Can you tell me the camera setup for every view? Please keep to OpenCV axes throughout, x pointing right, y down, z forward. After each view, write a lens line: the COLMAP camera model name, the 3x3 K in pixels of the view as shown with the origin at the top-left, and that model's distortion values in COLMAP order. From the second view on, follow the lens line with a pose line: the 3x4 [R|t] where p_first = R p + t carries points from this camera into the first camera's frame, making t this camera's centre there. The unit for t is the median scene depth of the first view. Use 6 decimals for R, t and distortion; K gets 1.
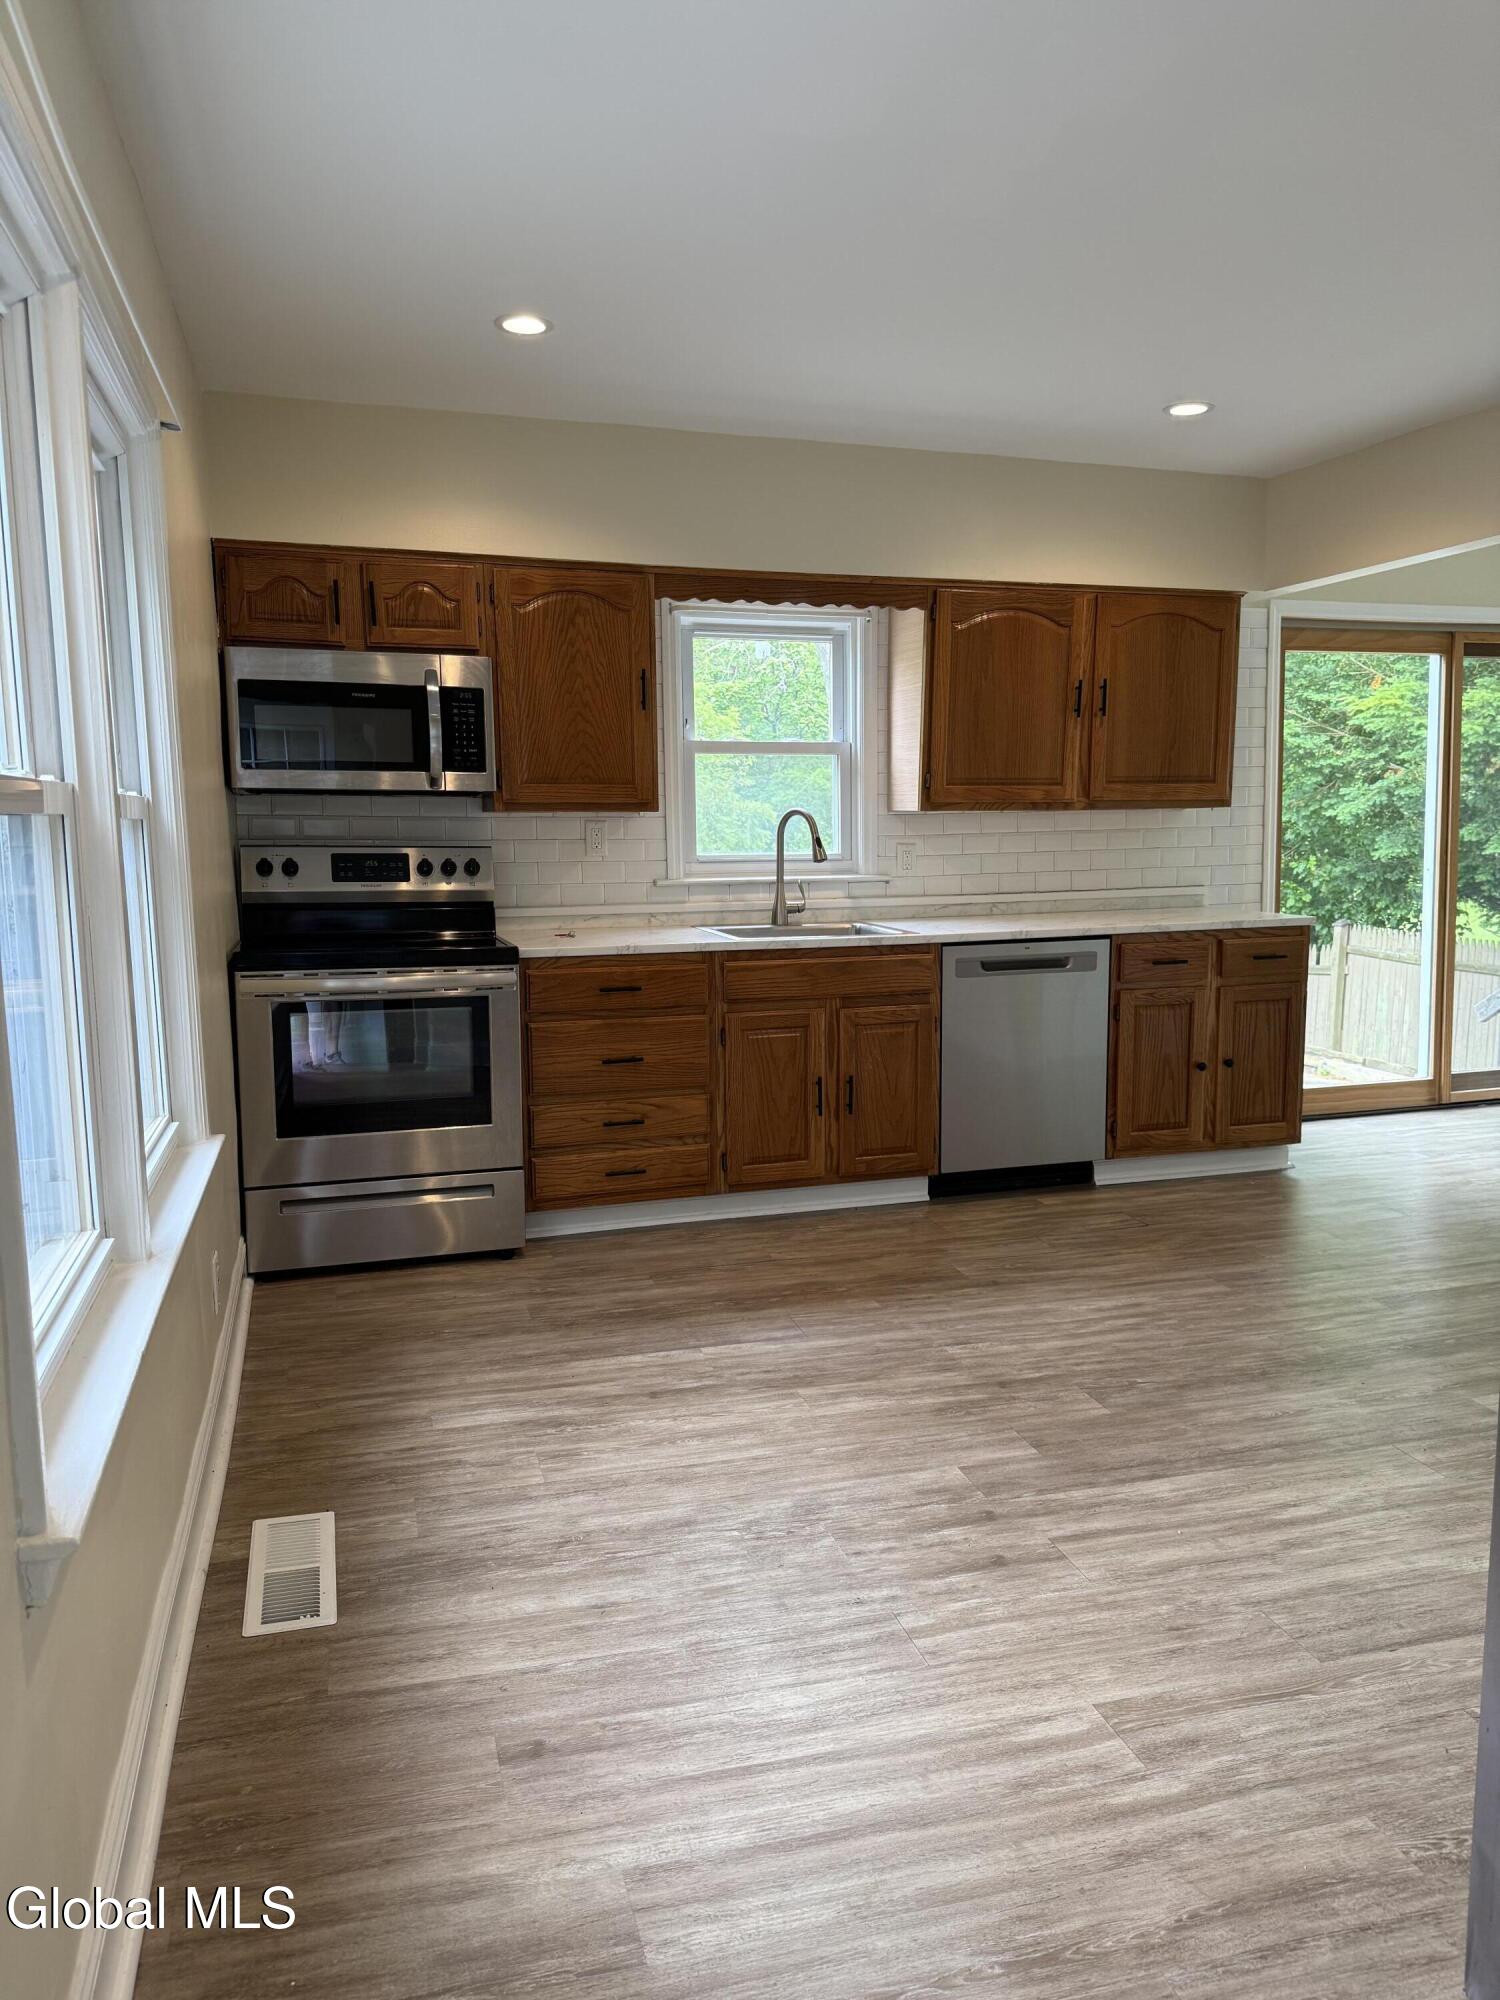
lens RADIAL K [[1397.9, 0, 750.0], [0, 1397.9, 1000.0], [0, 0, 1]] dist [0.003579, -0.081746]
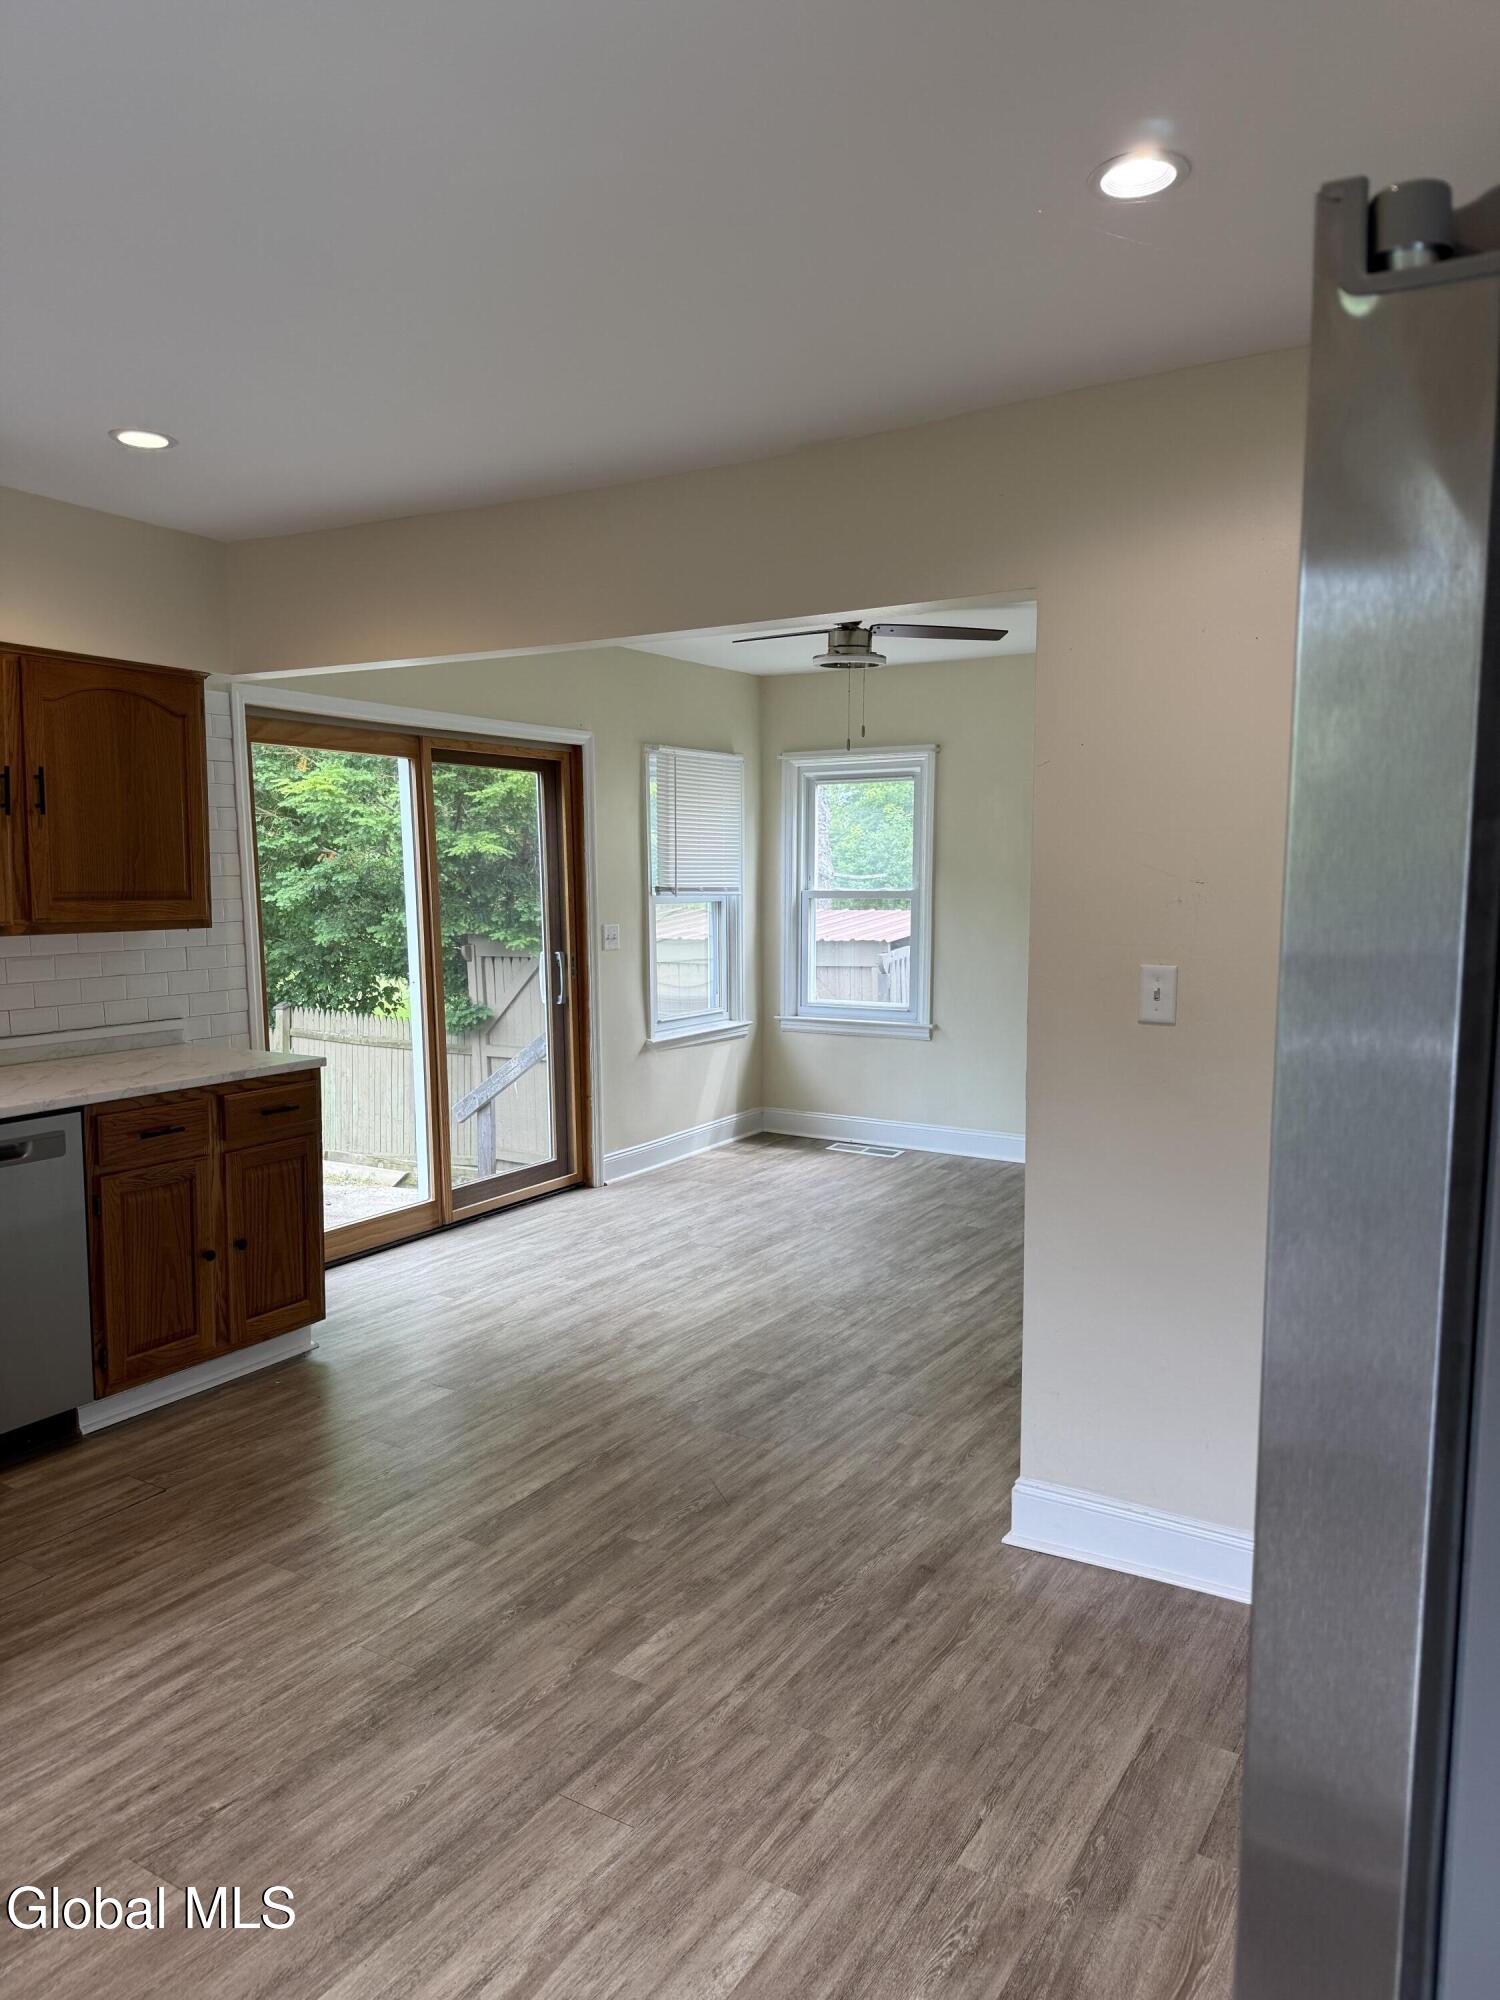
lens RADIAL K [[1390.6, 0, 691.0], [0, 1390.6, 1008.2], [0, 0, 1]] dist [0.065964, -0.075773]
pose [[0.759050, -0.051466, 0.648995, 0.014233], [0.074801, 0.997163, -0.008410, -0.066924], [-0.646721, 0.054929, 0.760746, 0.189760]]
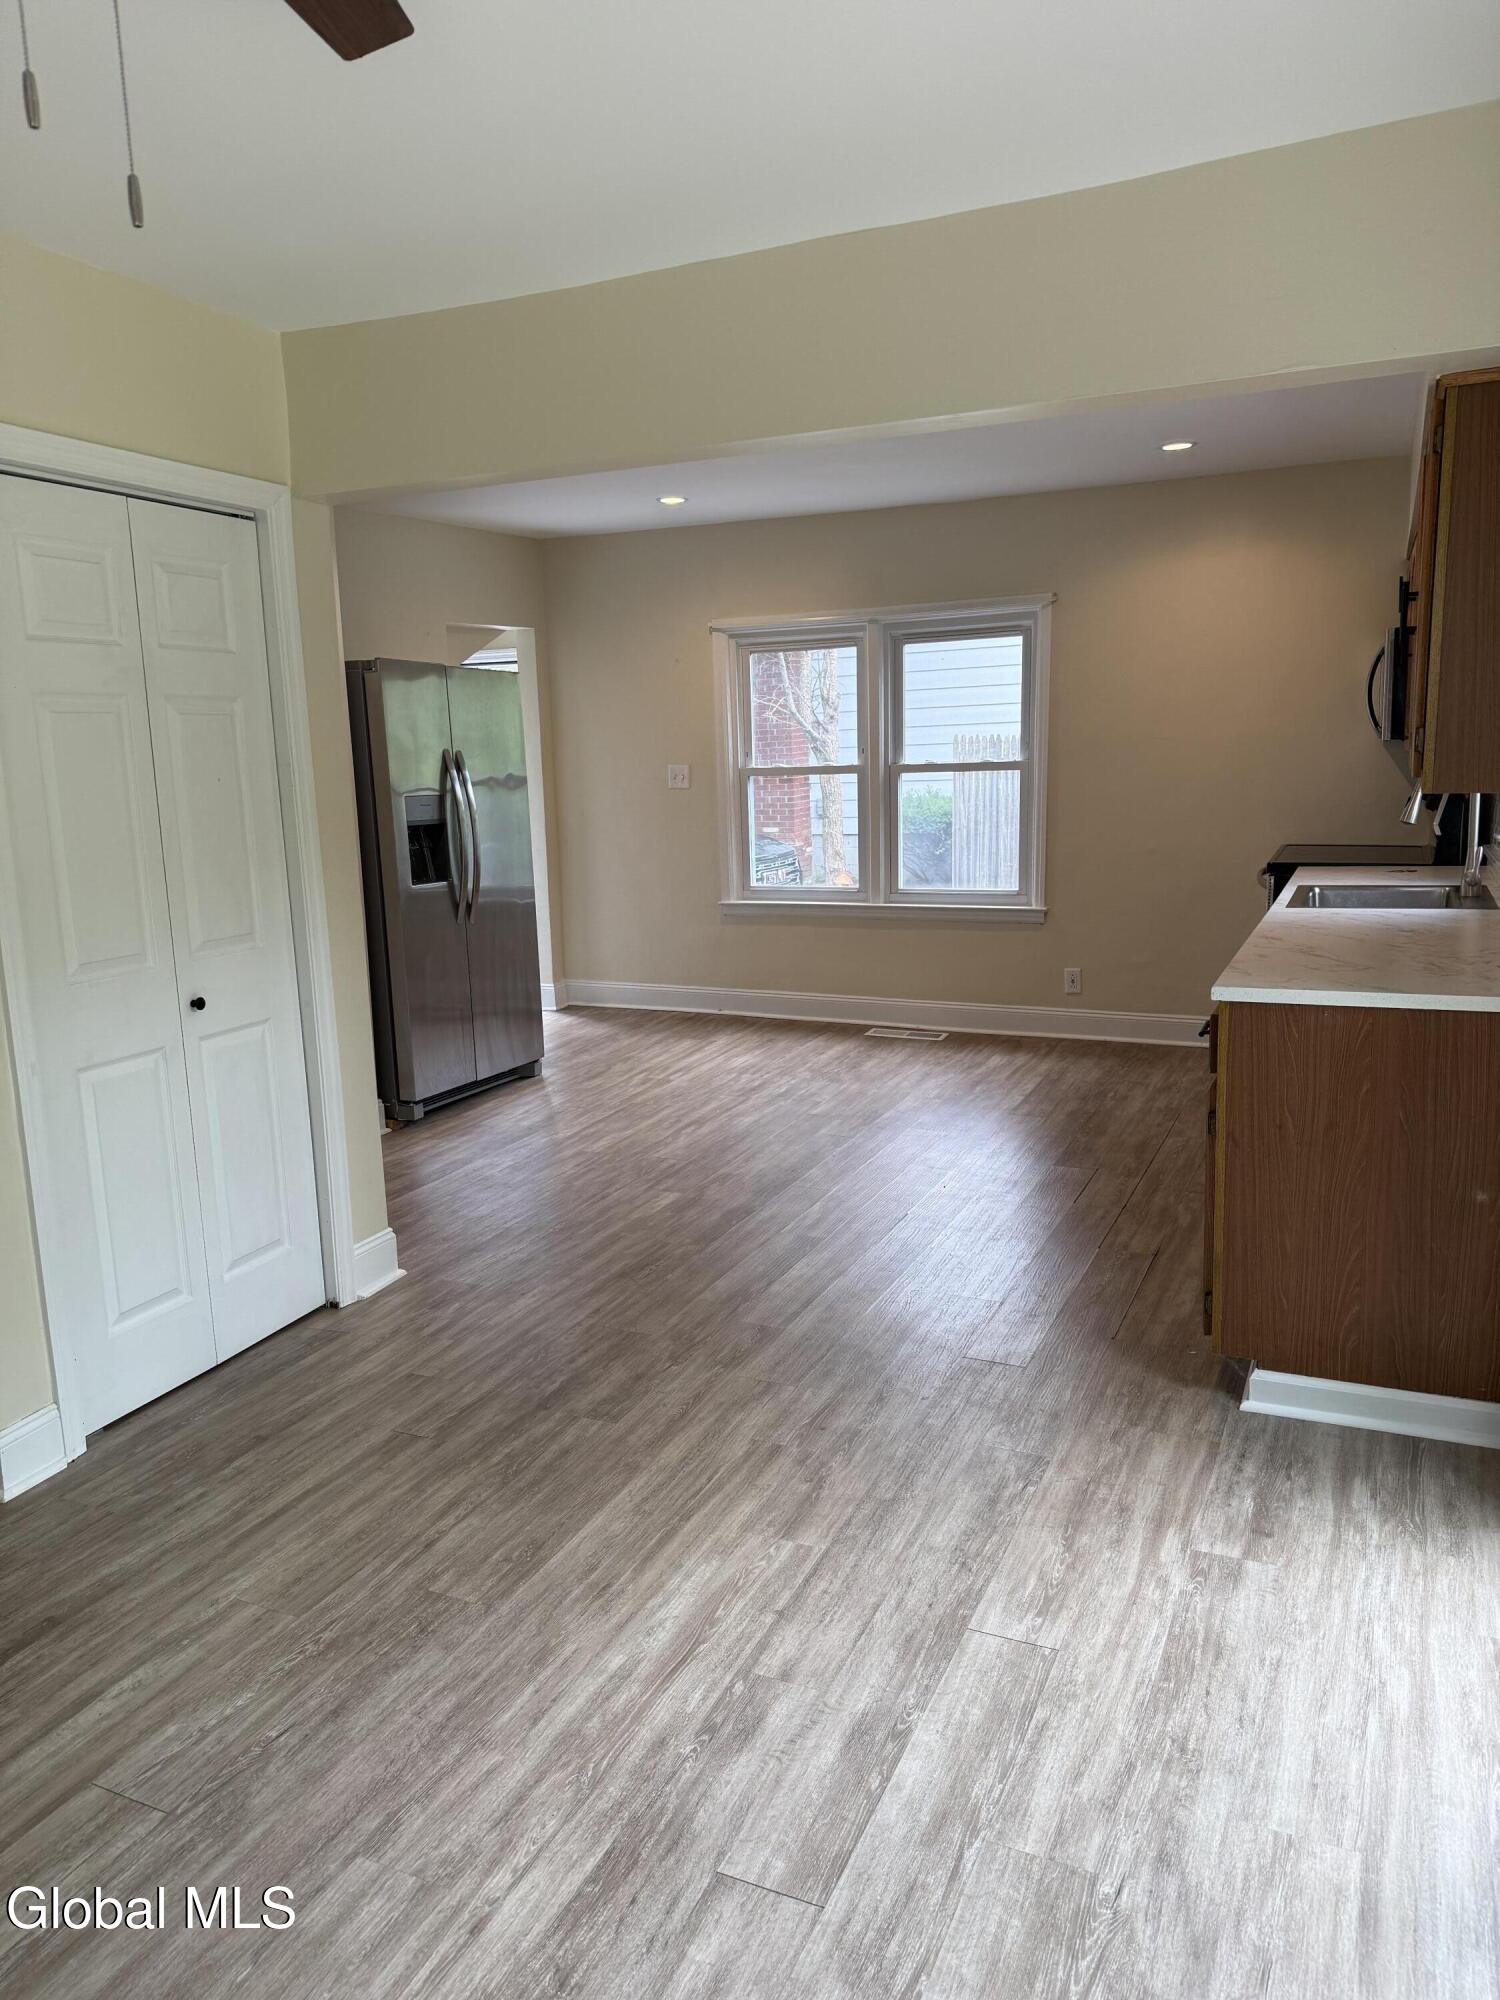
lens RADIAL K [[1397.9, 0, 750.0], [0, 1397.9, 1000.0], [0, 0, 1]] dist [0.003579, -0.081746]
pose [[-0.649775, 0.161816, -0.742703, 0.994438], [-0.063791, 0.962023, 0.265409, -0.202938], [0.757445, 0.219834, -0.614776, 1.236730]]
